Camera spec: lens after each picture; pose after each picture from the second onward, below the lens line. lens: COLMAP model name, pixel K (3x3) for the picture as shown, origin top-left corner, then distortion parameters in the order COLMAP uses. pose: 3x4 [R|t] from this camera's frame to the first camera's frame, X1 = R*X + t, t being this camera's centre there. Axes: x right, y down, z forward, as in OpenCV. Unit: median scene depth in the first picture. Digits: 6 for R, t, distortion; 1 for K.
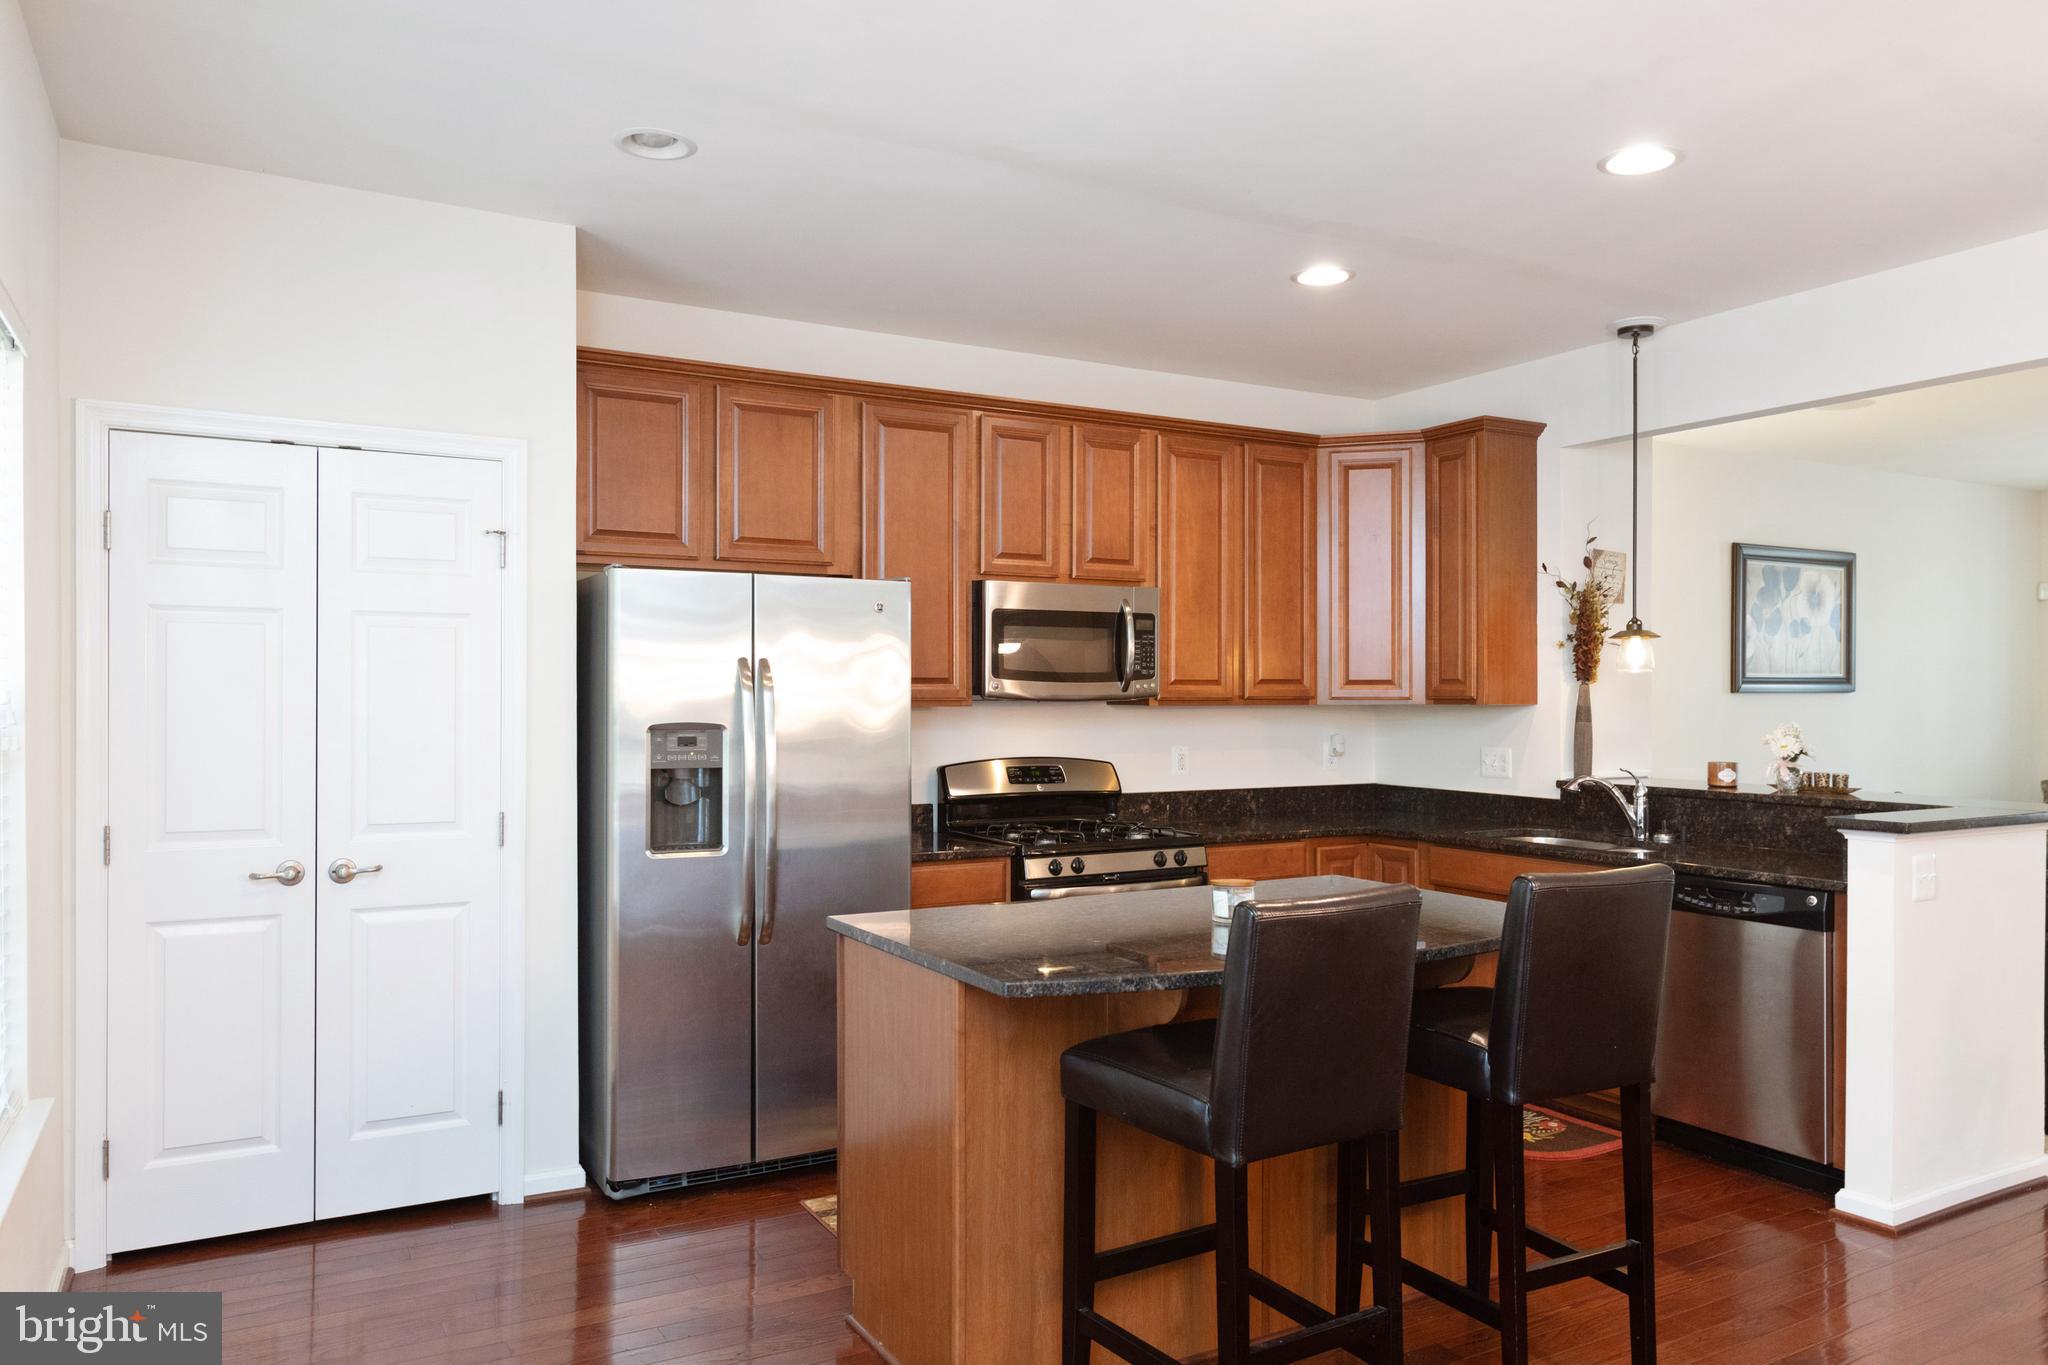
lens RADIAL K [[1420.7, 0, 1024.7], [0, 1420.7, 703.7], [0, 0, 1]] dist [0.002647, 0.003012]
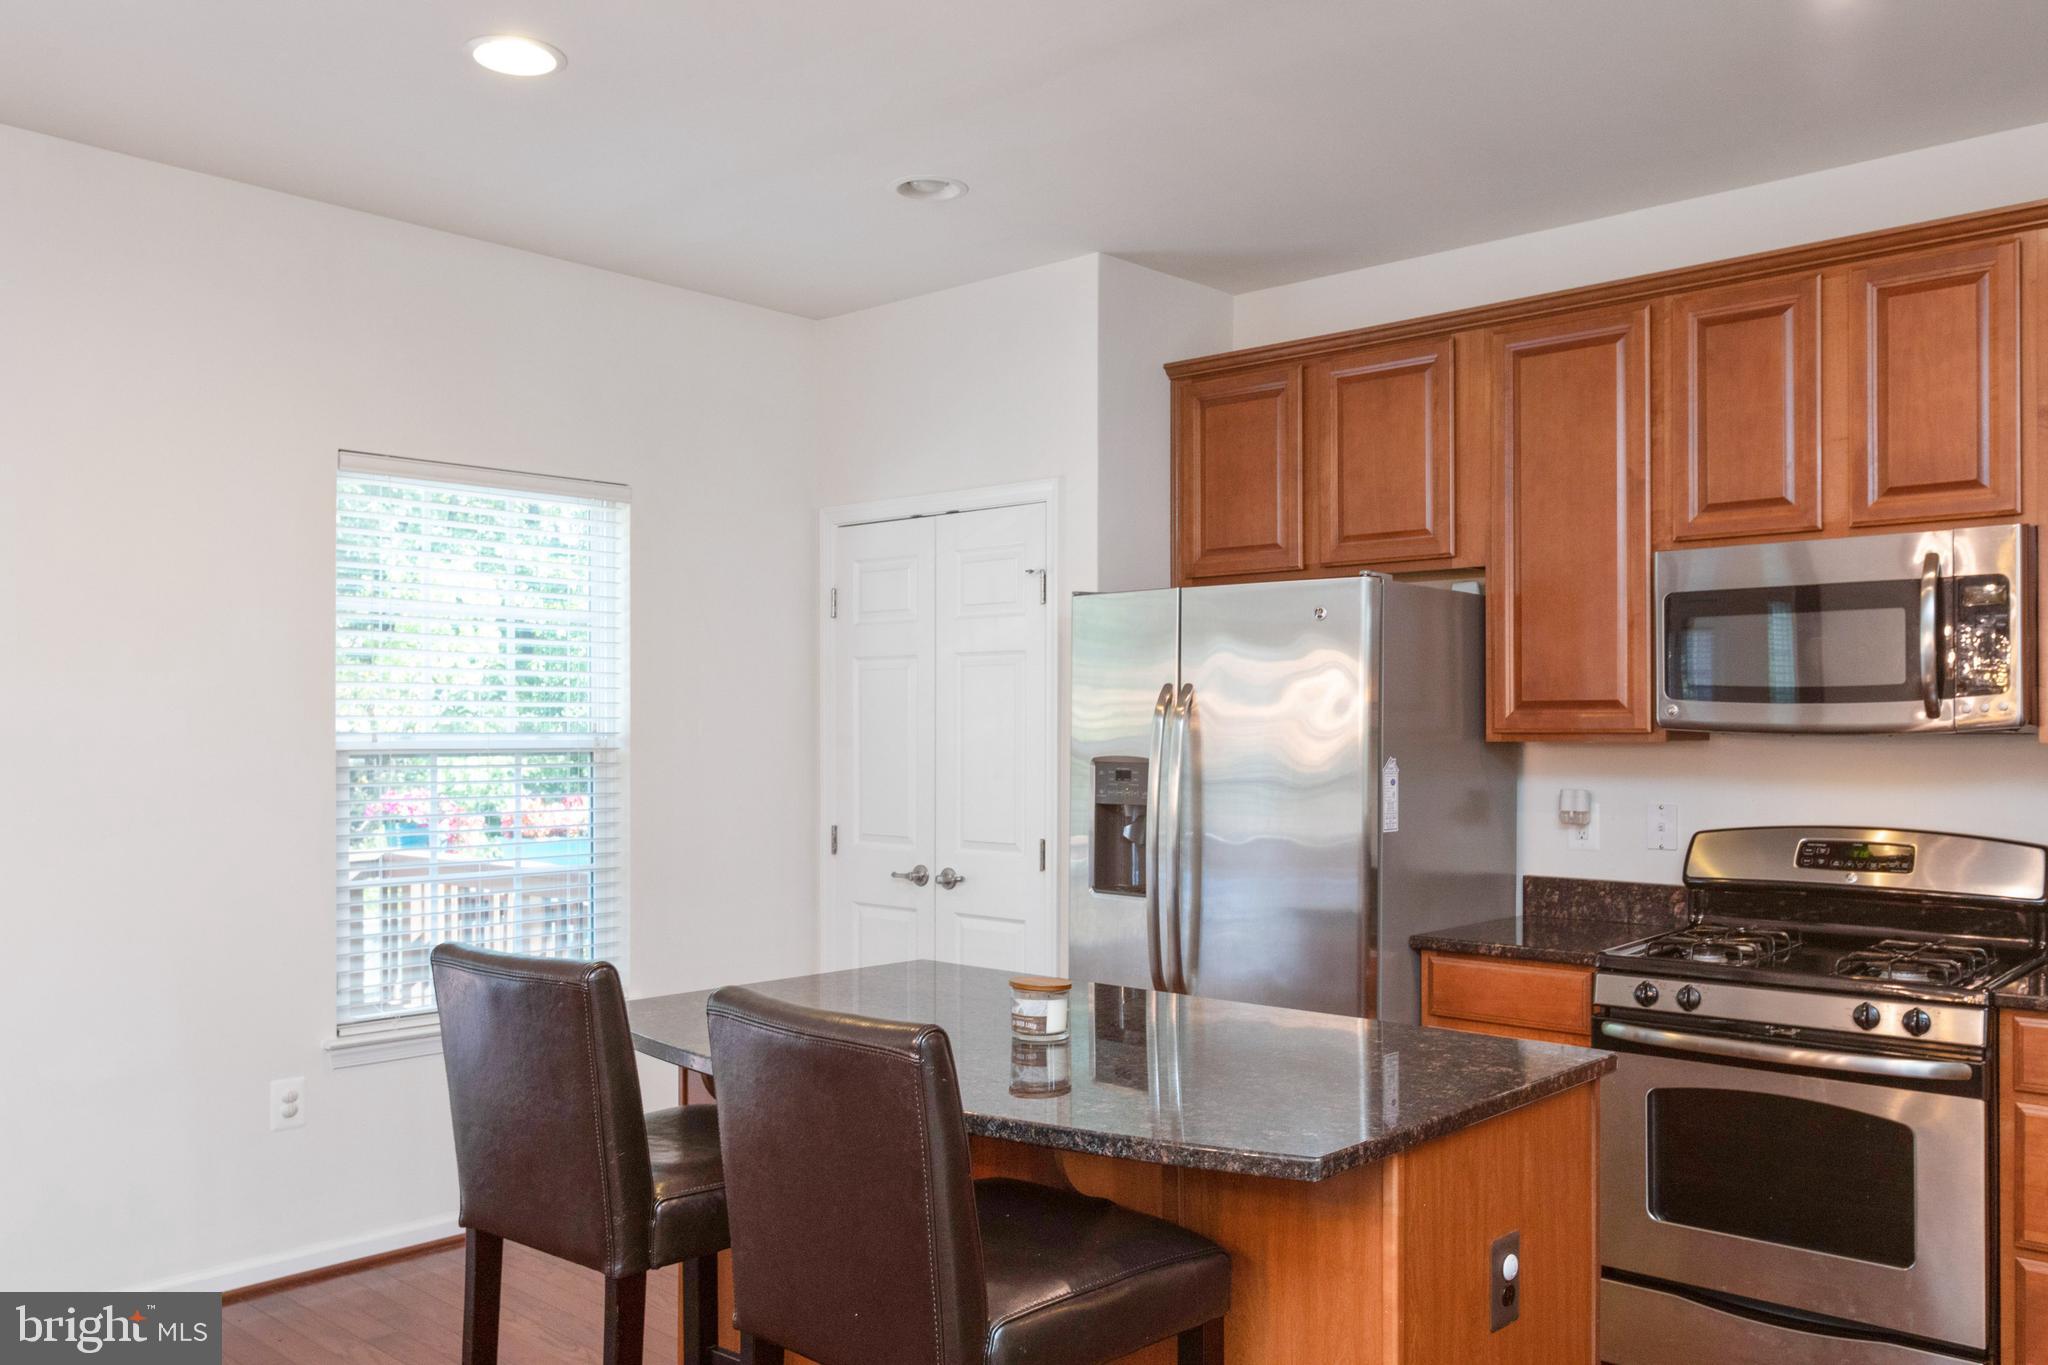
lens RADIAL K [[1736.0, 0, 1024.0], [0, 1736.0, 682.5], [0, 0, 1]] dist [0.000071, 0.000942]
pose [[0.280687, -0.025999, -0.959447, 0.772798], [-0.004154, 0.999591, -0.028302, -0.001636], [0.959790, 0.011930, 0.280465, 0.569767]]
